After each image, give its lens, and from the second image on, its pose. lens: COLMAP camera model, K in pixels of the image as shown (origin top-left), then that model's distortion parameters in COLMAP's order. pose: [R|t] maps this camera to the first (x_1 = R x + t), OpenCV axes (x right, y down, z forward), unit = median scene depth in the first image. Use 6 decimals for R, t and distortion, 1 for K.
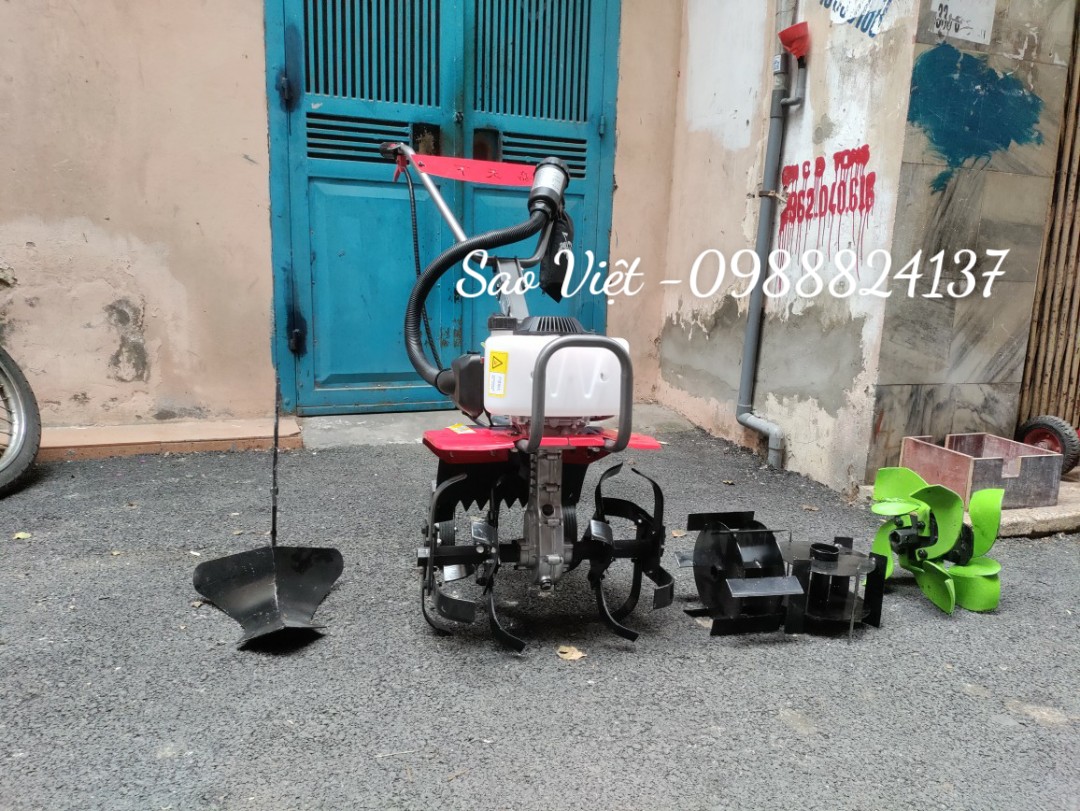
lens RADIAL K [[787.1, 0, 543.0], [0, 787.1, 406.8], [0, 0, 1]] dist [0.075433, -0.116649]
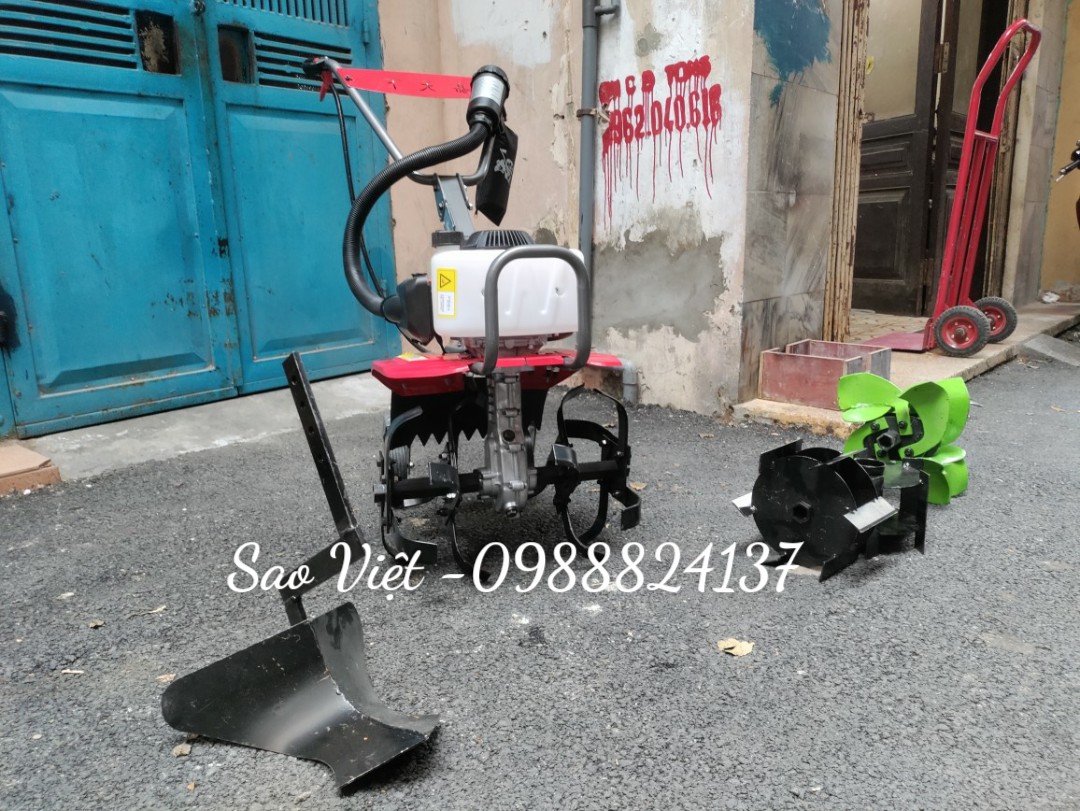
lens RADIAL K [[795.0, 0, 543.5], [0, 795.0, 409.7], [0, 0, 1]] dist [0.062907, -0.093296]
pose [[0.877638, -0.157818, 0.452599, -0.267198], [0.135285, 0.987410, 0.081972, -0.010648], [-0.459837, -0.010712, 0.887939, 0.212870]]
